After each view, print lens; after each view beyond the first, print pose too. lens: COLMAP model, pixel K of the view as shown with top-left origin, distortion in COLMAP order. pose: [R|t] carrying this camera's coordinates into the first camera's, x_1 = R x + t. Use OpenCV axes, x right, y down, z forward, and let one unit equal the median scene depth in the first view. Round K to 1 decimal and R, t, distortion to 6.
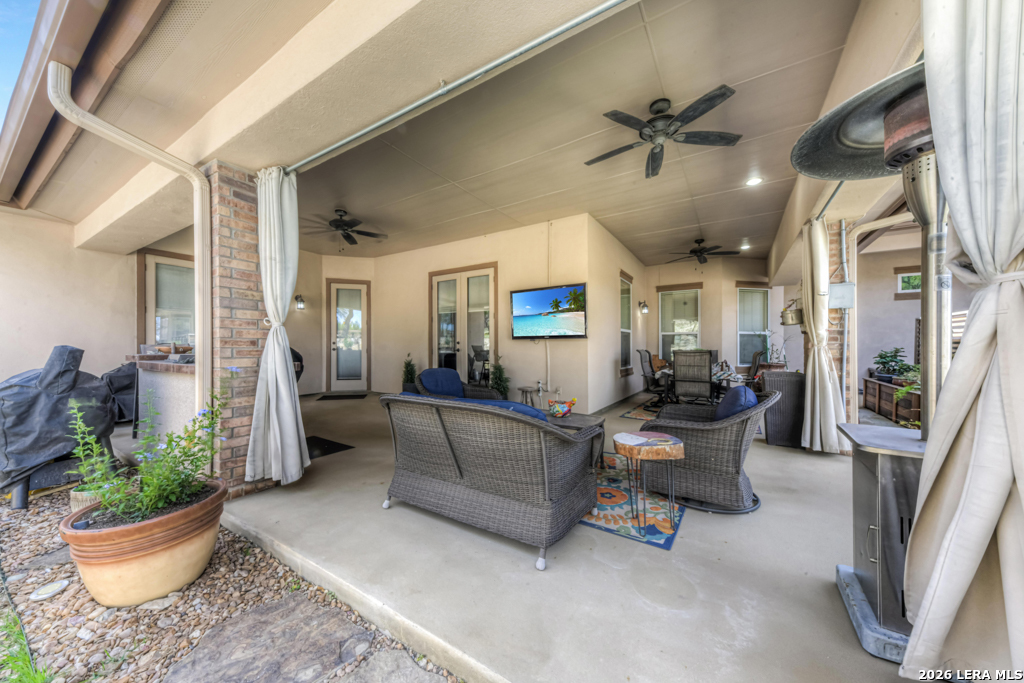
lens RADIAL K [[360.9, 0, 512.1], [0, 360.9, 345.1], [0, 0, 1]] dist [0.009597, -0.000096]
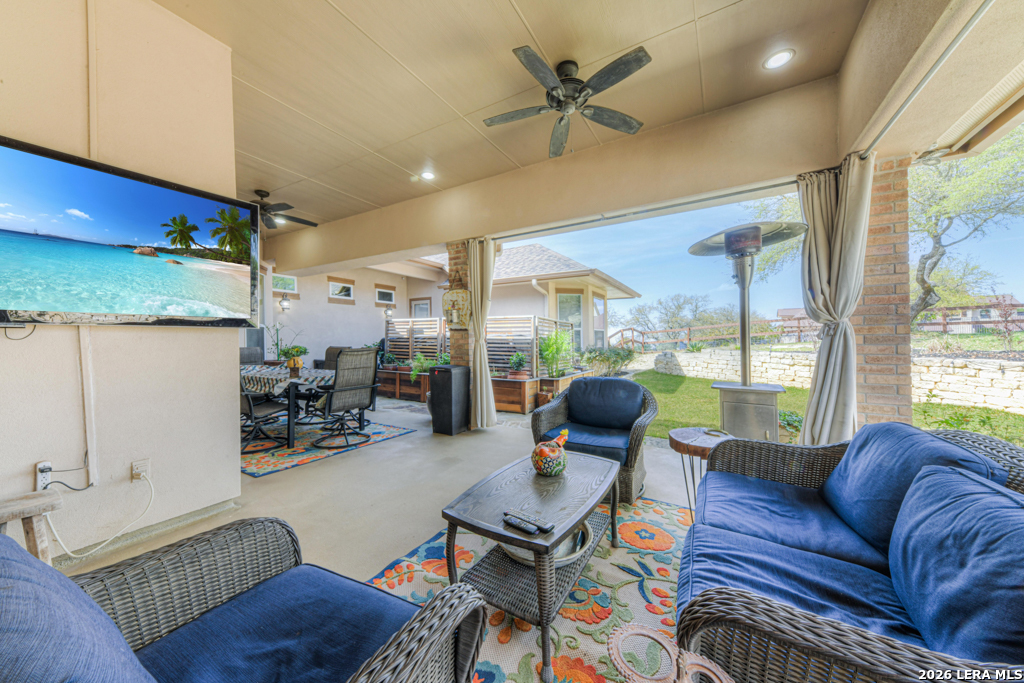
lens RADIAL K [[352.0, 0, 511.6], [0, 352.0, 334.3], [0, 0, 1]] dist [0.015314, -0.000020]
pose [[-0.042140, 0.012661, 0.999031, -0.453146], [0.000362, 0.999920, -0.012657, -0.005719], [-0.999112, -0.000172, -0.042141, 1.213295]]
